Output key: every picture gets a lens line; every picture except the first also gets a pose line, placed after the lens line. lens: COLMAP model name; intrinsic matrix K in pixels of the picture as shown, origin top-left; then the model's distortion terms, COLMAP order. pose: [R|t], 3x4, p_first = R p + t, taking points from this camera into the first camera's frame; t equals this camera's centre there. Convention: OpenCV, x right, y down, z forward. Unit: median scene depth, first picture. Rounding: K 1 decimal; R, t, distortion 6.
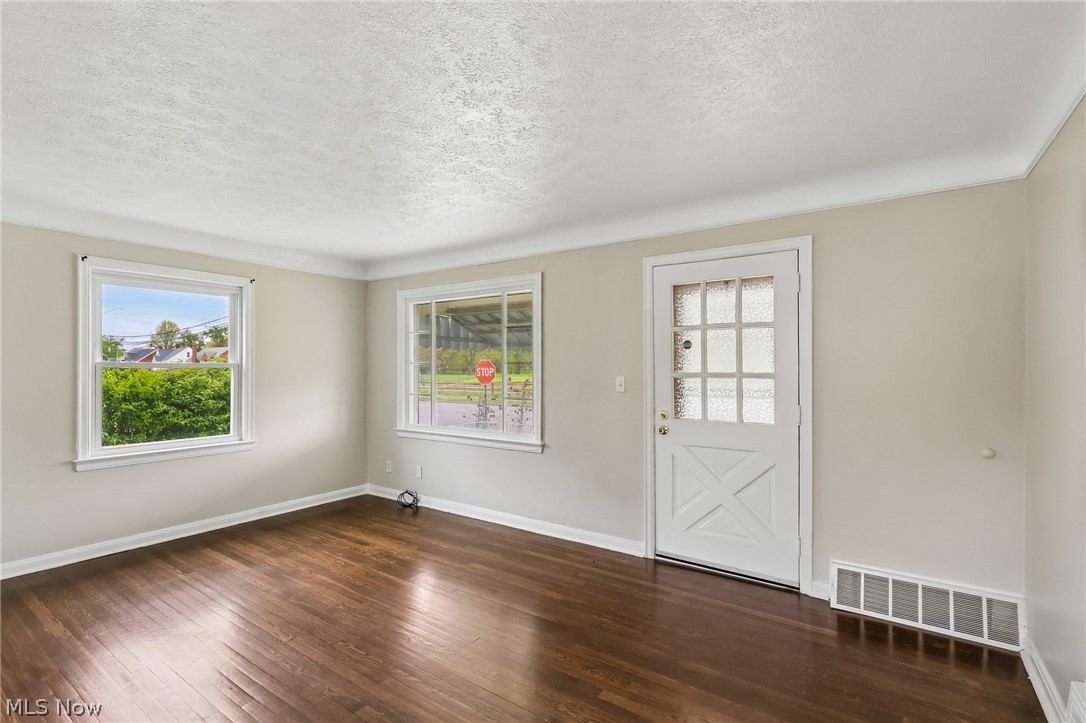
lens RADIAL K [[505.1, 0, 537.6], [0, 505.1, 364.8], [0, 0, 1]] dist [-0.003776, 0.002436]
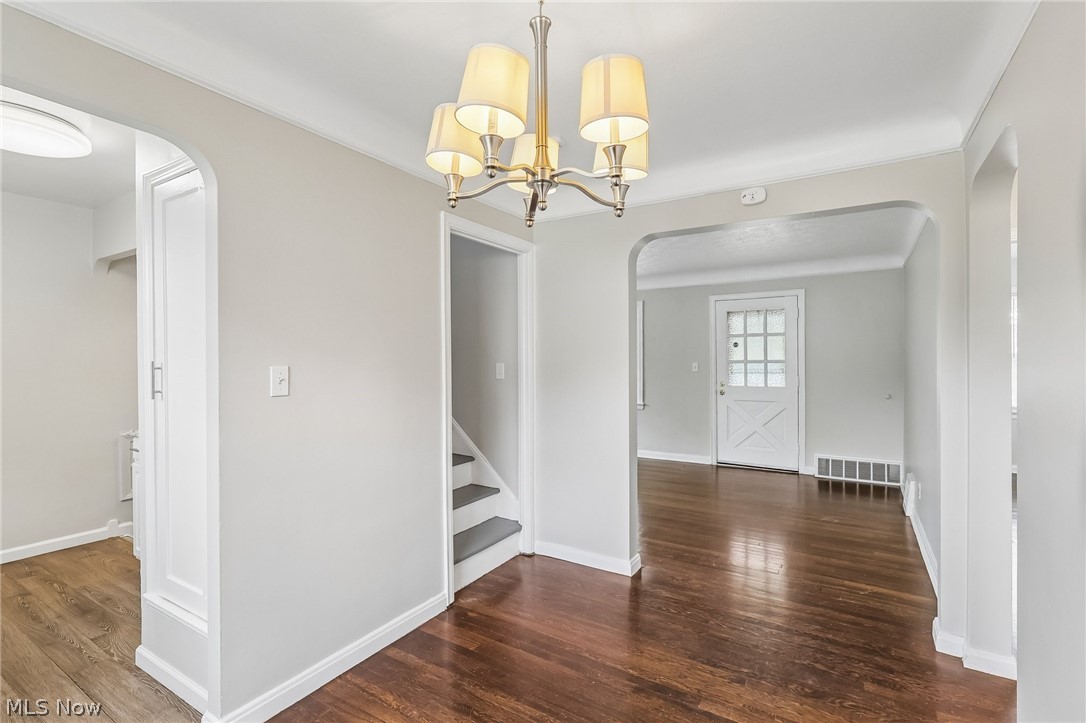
lens RADIAL K [[505.1, 0, 535.7], [0, 505.1, 361.1], [0, 0, 1]] dist [-0.003776, 0.002436]
pose [[0.999077, -0.006180, 0.042509, -0.498056], [0.005887, 0.999958, 0.007010, 0.001407], [-0.042551, -0.006753, 0.999071, -0.778104]]
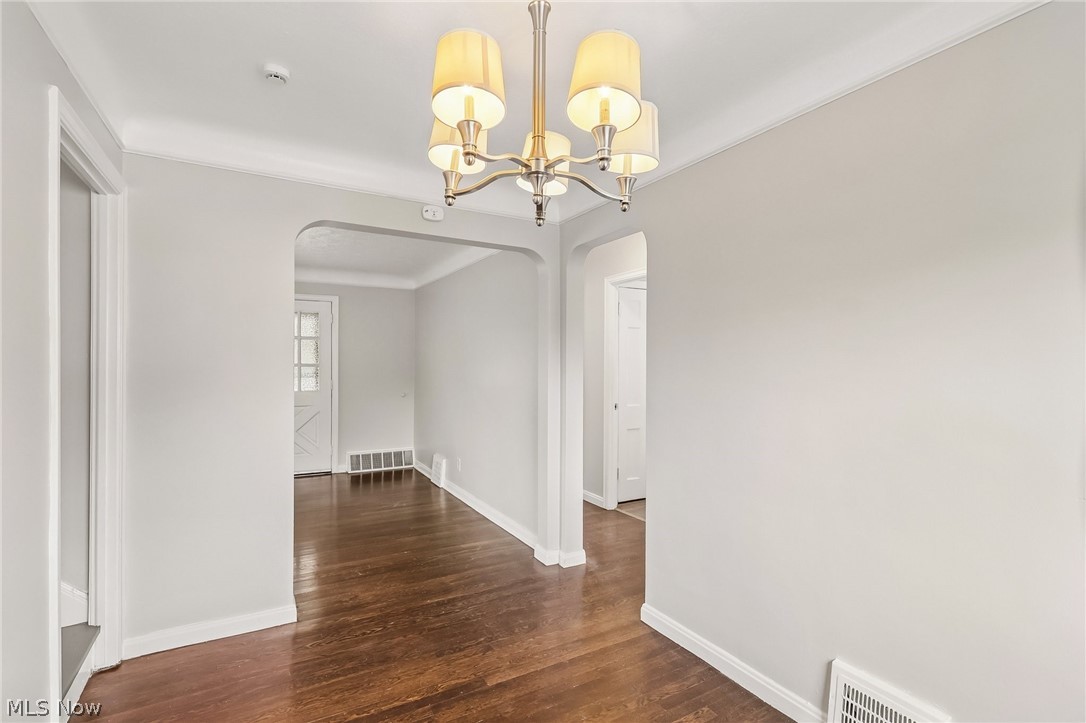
lens RADIAL K [[505.1, 0, 545.6], [0, 505.1, 358.5], [0, 0, 1]] dist [-0.003776, 0.002436]
pose [[0.433084, 0.005550, 0.901337, -0.808234], [-0.002691, 0.999985, -0.004865, 0.002776], [-0.901350, -0.000318, 0.433092, -0.553640]]
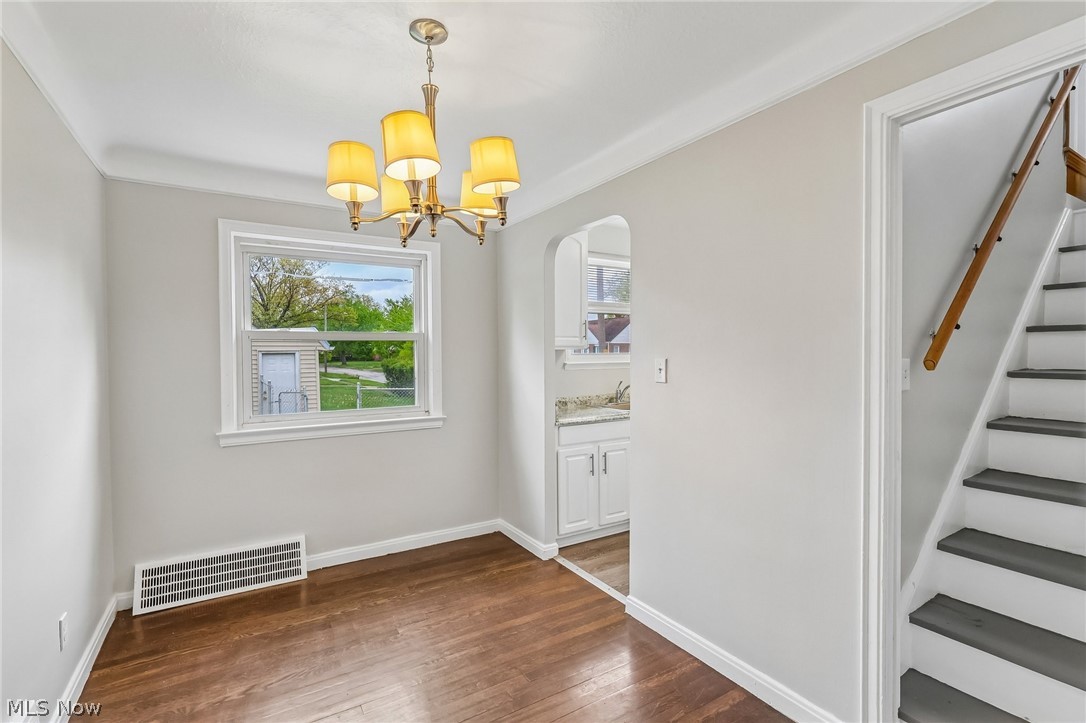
lens RADIAL K [[505.1, 0, 544.7], [0, 505.1, 364.0], [0, 0, 1]] dist [-0.003776, 0.002436]
pose [[-0.400761, 0.018208, -0.916002, -0.058855], [0.011067, 0.999826, 0.015033, 0.004788], [0.916116, -0.004113, -0.400893, -0.071199]]
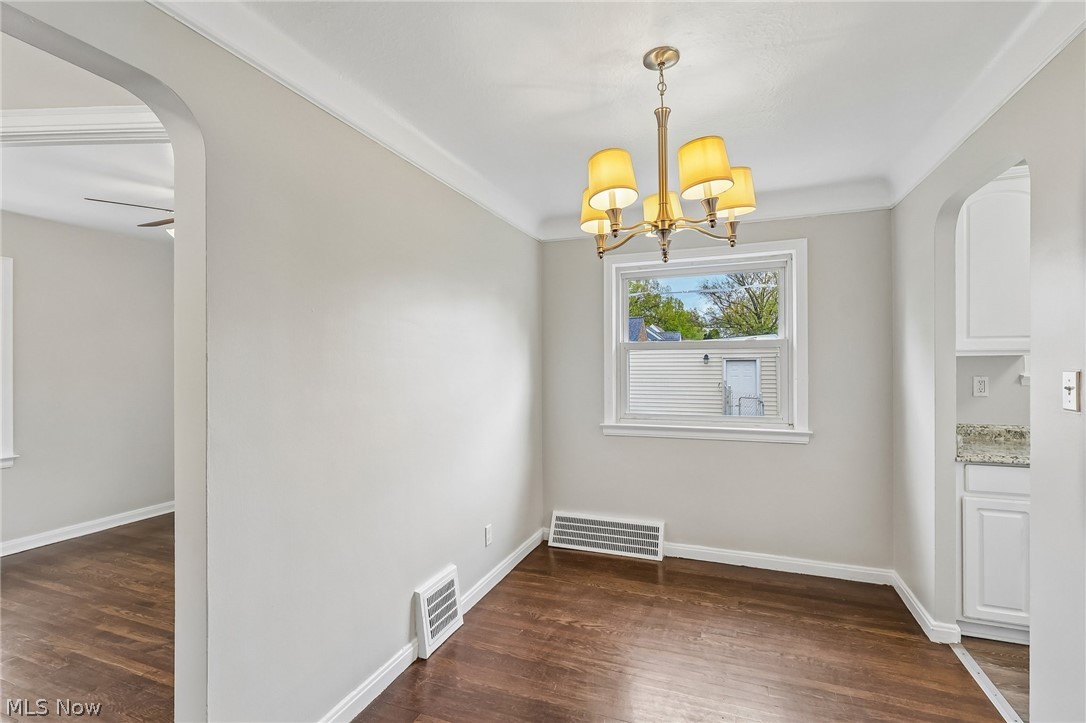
lens RADIAL K [[505.1, 0, 535.9], [0, 505.1, 363.4], [0, 0, 1]] dist [-0.003776, 0.002436]
pose [[-0.973382, 0.001674, -0.229181, -0.225925], [0.003162, 0.999976, -0.006122, 0.004292], [0.229165, -0.006683, -0.973365, 0.105565]]
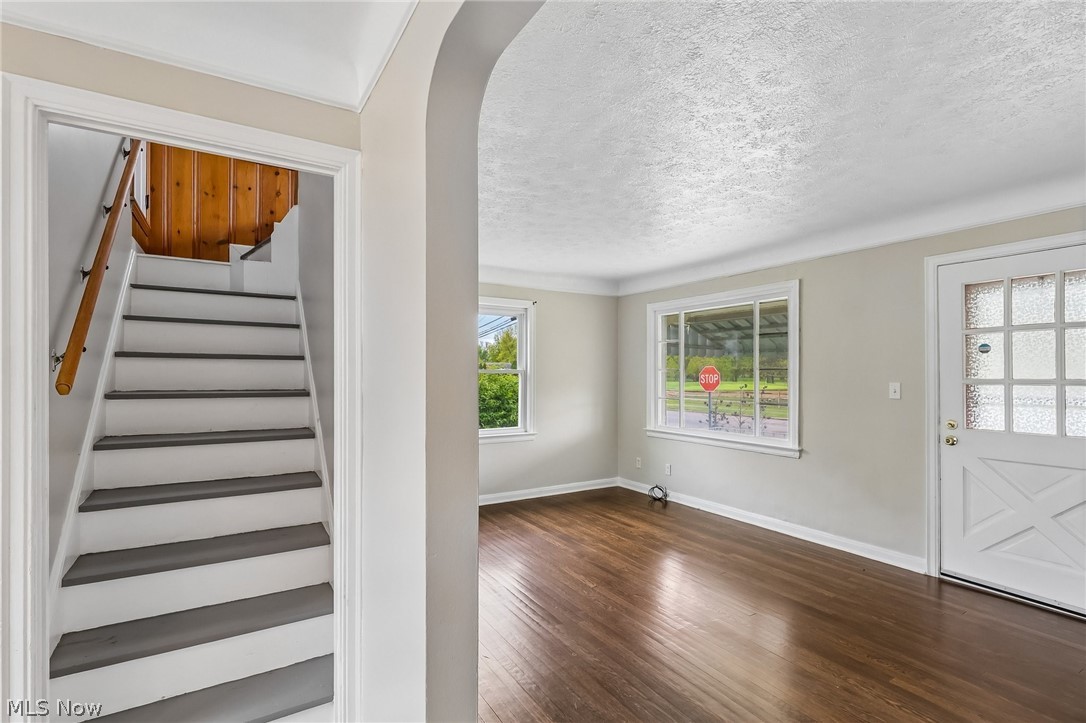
lens RADIAL K [[505.1, 0, 540.3], [0, 505.1, 372.7], [0, 0, 1]] dist [-0.003776, 0.002436]
pose [[0.917501, 0.000198, -0.397733, -0.078718], [0.000542, 0.999998, 0.001746, 0.002078], [0.397733, -0.001818, 0.917499, -0.159089]]
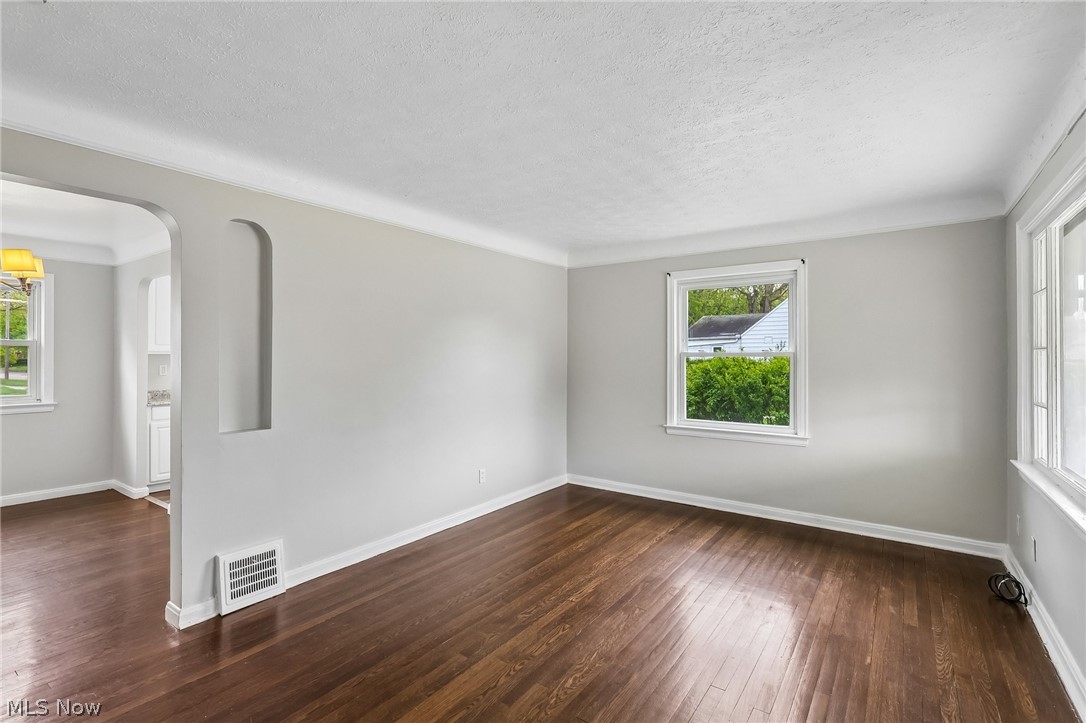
lens RADIAL K [[505.1, 0, 541.8], [0, 505.1, 356.9], [0, 0, 1]] dist [-0.003776, 0.002436]
pose [[-0.016085, -0.005635, -0.999855, 0.444925], [0.004375, 0.999974, -0.005706, 0.012388], [0.999861, -0.004466, -0.016059, 0.687364]]
